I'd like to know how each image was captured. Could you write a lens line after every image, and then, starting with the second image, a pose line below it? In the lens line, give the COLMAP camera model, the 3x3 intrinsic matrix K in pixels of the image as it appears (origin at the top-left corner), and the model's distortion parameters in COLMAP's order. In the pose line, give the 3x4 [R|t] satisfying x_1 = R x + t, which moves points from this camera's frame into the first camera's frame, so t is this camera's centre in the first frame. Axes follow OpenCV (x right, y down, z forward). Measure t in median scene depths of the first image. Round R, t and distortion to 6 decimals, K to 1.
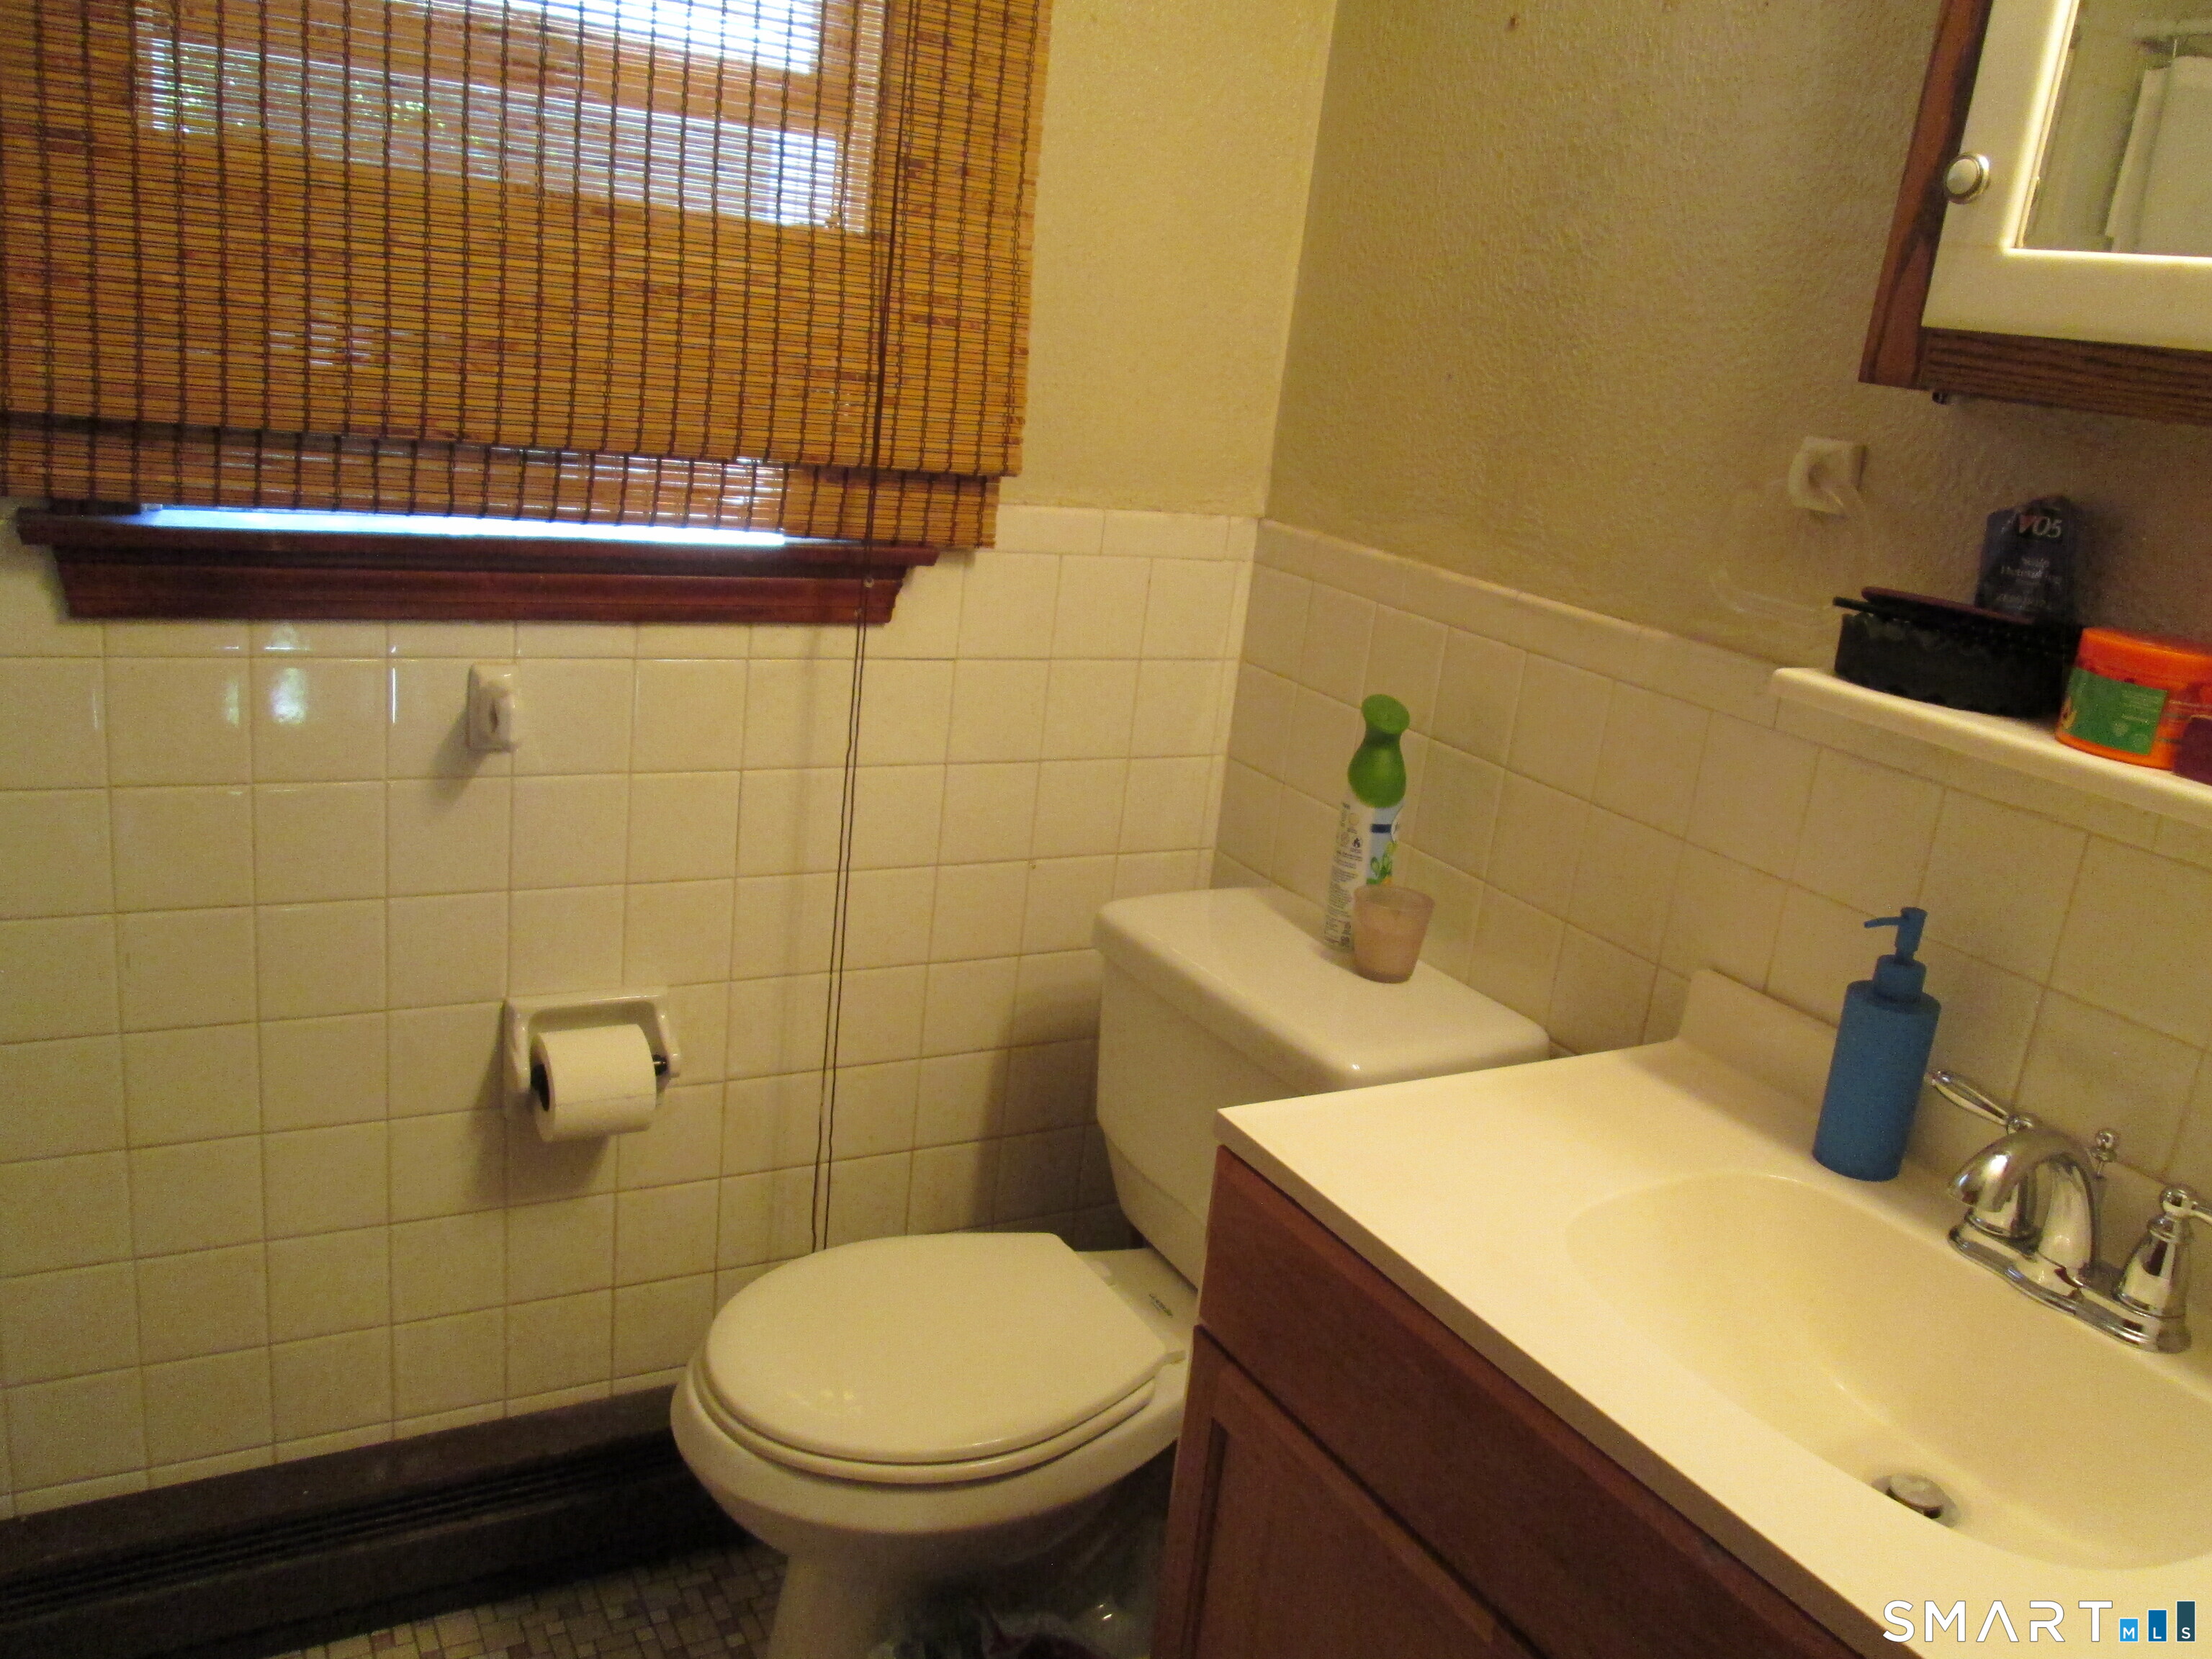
lens RADIAL K [[1778.2, 0, 1103.8], [0, 1778.2, 816.6], [0, 0, 1]] dist [-0.075695, 0.016861]
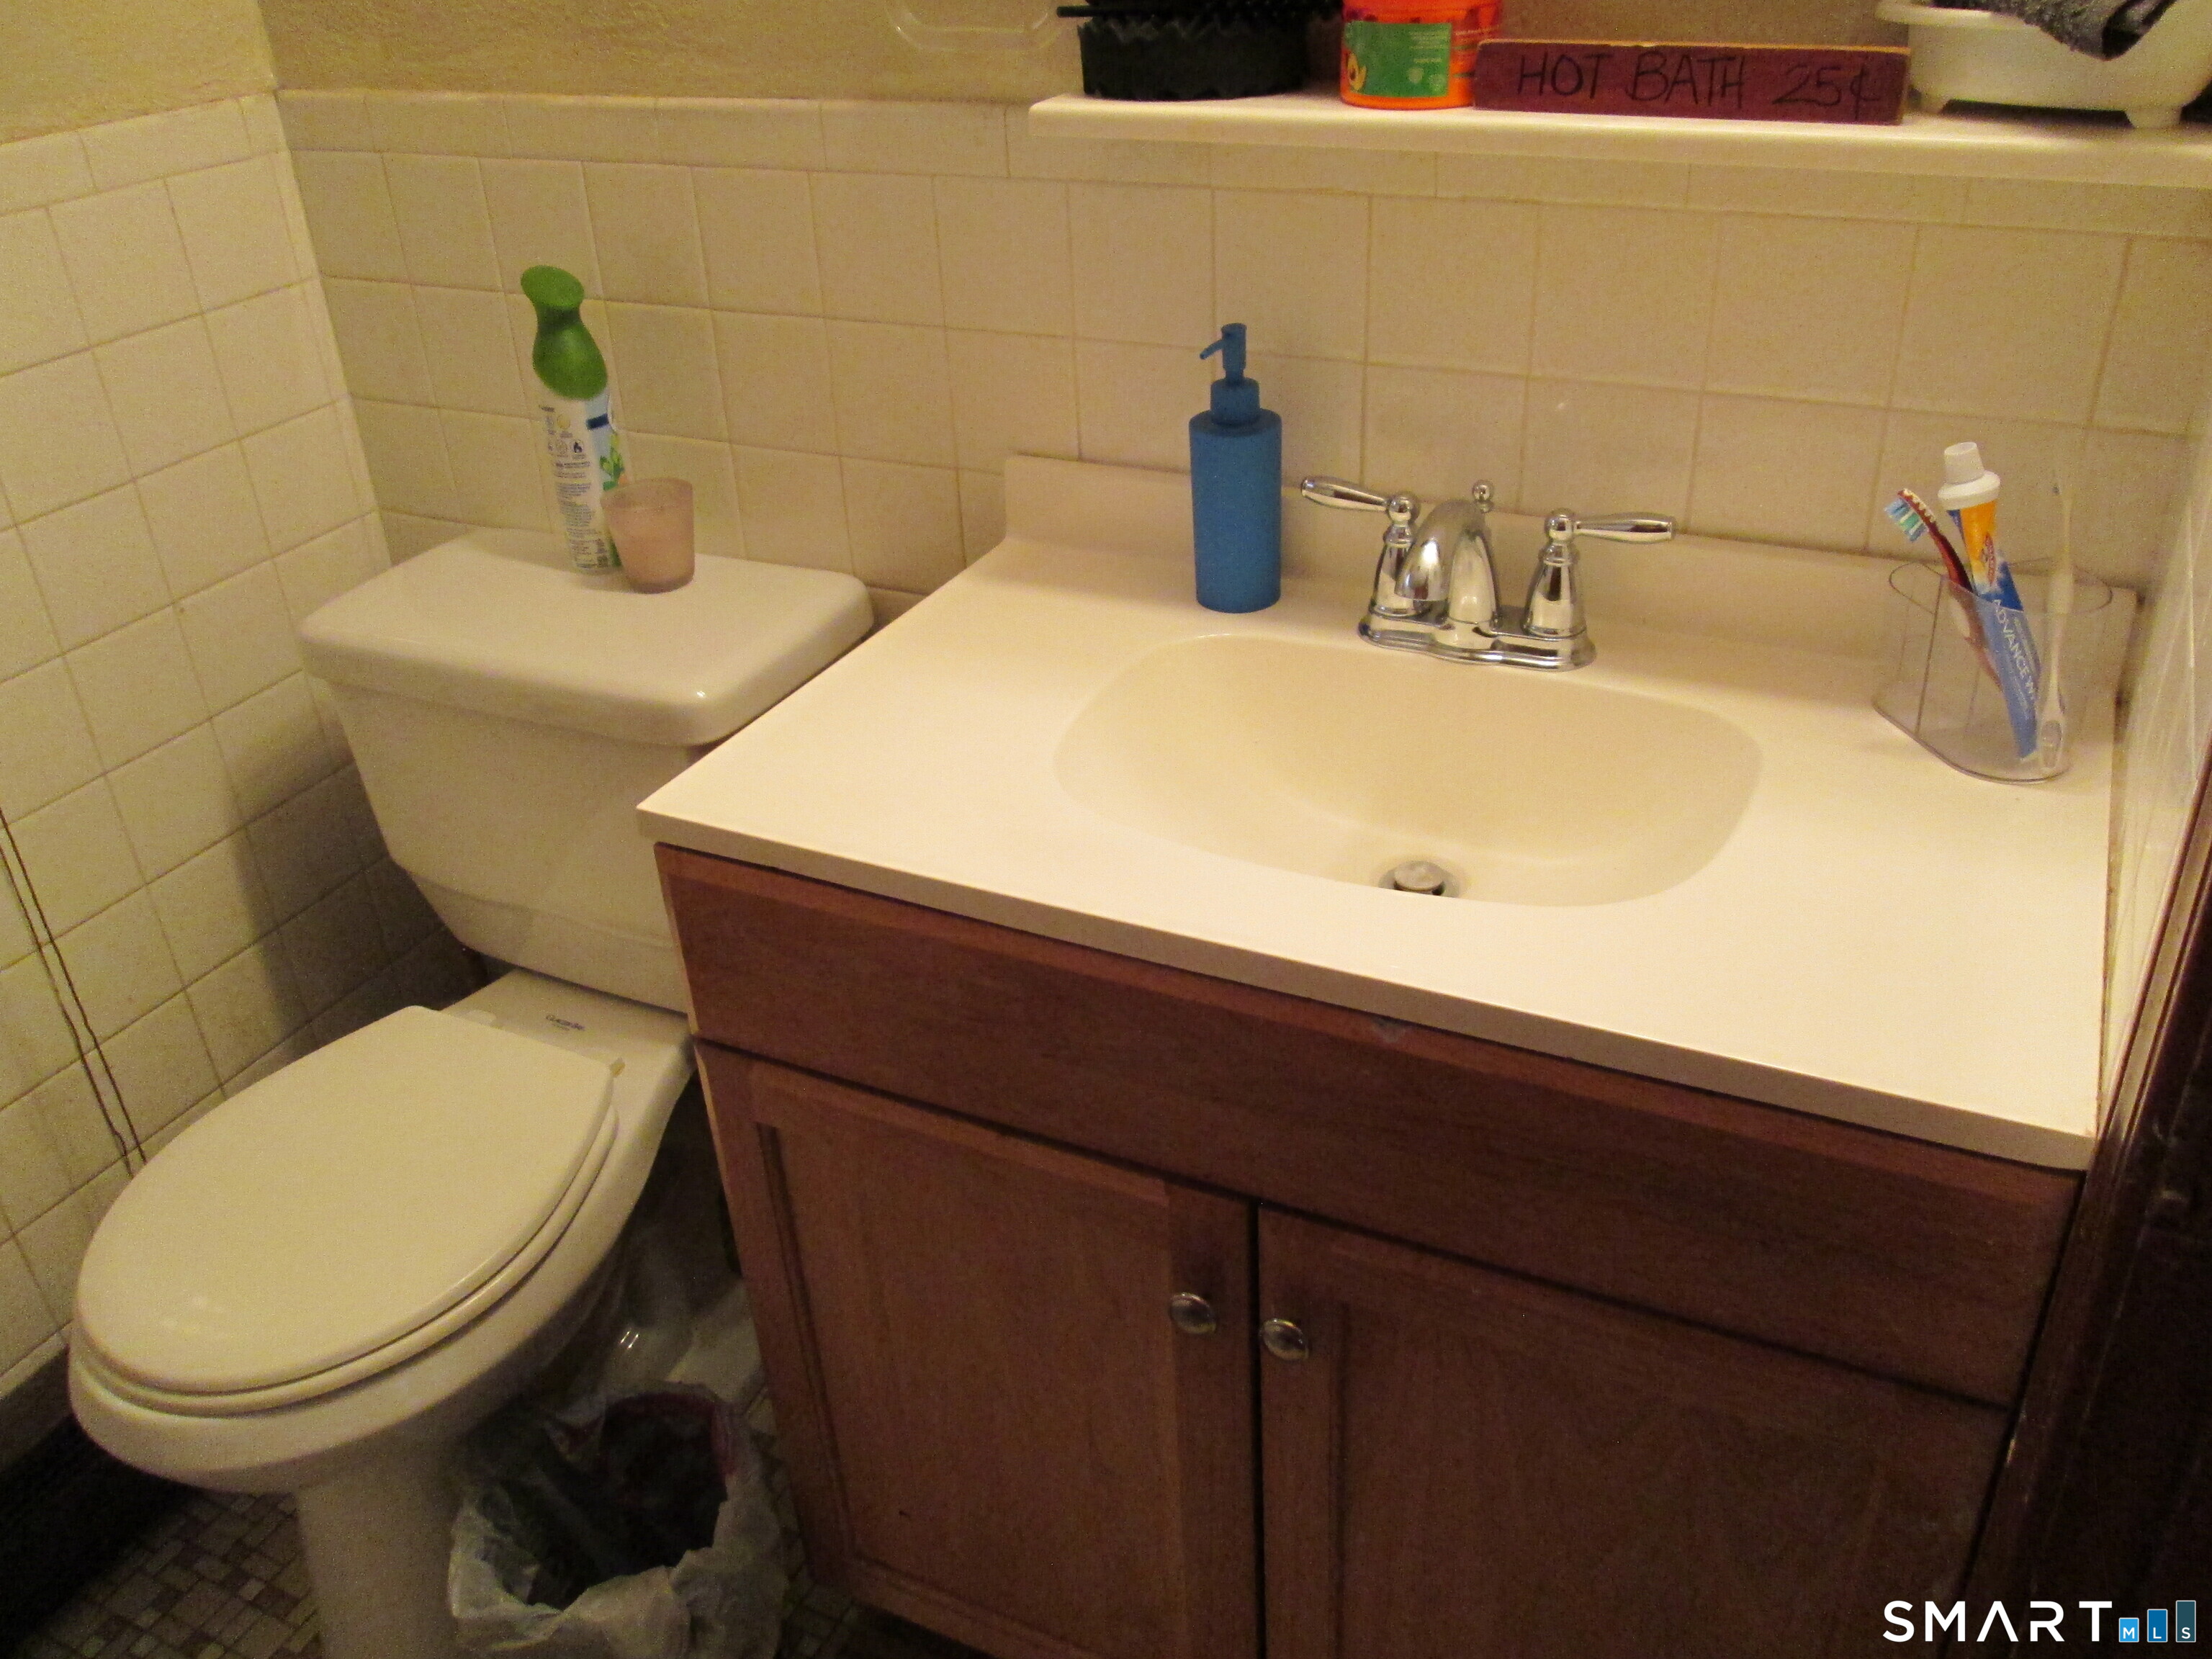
lens RADIAL K [[1824.0, 0, 1106.0], [0, 1824.0, 829.5], [0, 0, 1]] dist [-0.060733, 0.038785]
pose [[0.820572, -0.406853, 0.401413, -0.073468], [0.288197, 0.901047, 0.324125, -0.028987], [-0.493563, -0.150282, 0.856628, 0.105033]]
